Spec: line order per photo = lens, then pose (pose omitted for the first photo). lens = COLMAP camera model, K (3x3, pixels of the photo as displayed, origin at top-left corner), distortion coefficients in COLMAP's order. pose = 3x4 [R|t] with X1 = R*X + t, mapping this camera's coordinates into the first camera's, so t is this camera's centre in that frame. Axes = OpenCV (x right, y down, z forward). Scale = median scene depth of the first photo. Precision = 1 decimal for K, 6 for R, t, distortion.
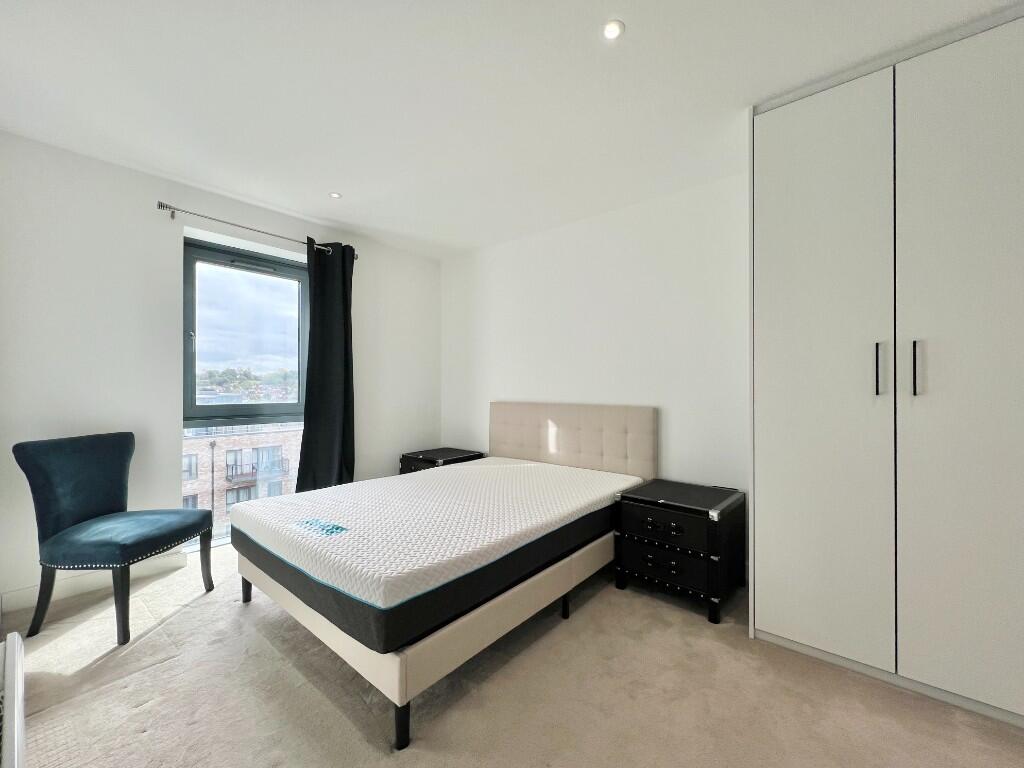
lens RADIAL K [[416.9, 0, 512.0], [0, 416.9, 384.0], [0, 0, 1]] dist [-0.002390, -0.000186]
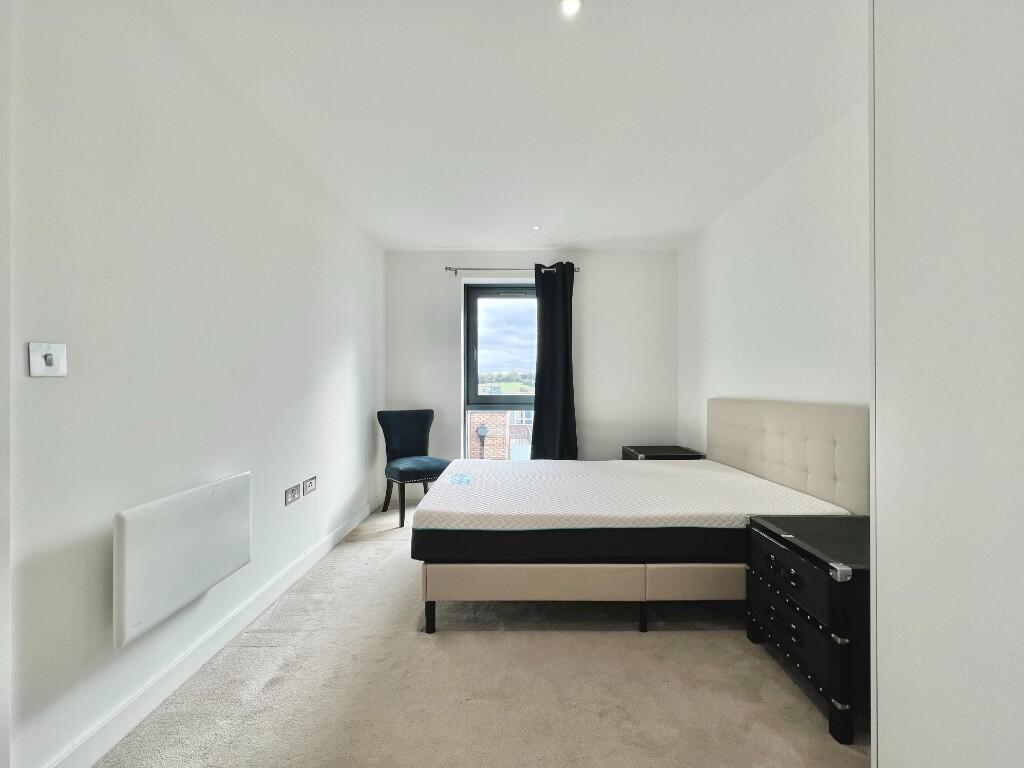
lens RADIAL K [[412.3, 0, 512.0], [0, 412.3, 384.0], [0, 0, 1]] dist [0.001275, 0.000072]
pose [[0.646547, -0.005914, -0.762852, 0.484527], [0.005430, 0.999980, -0.003150, 0.018006], [0.762855, -0.002106, 0.646566, 0.152905]]
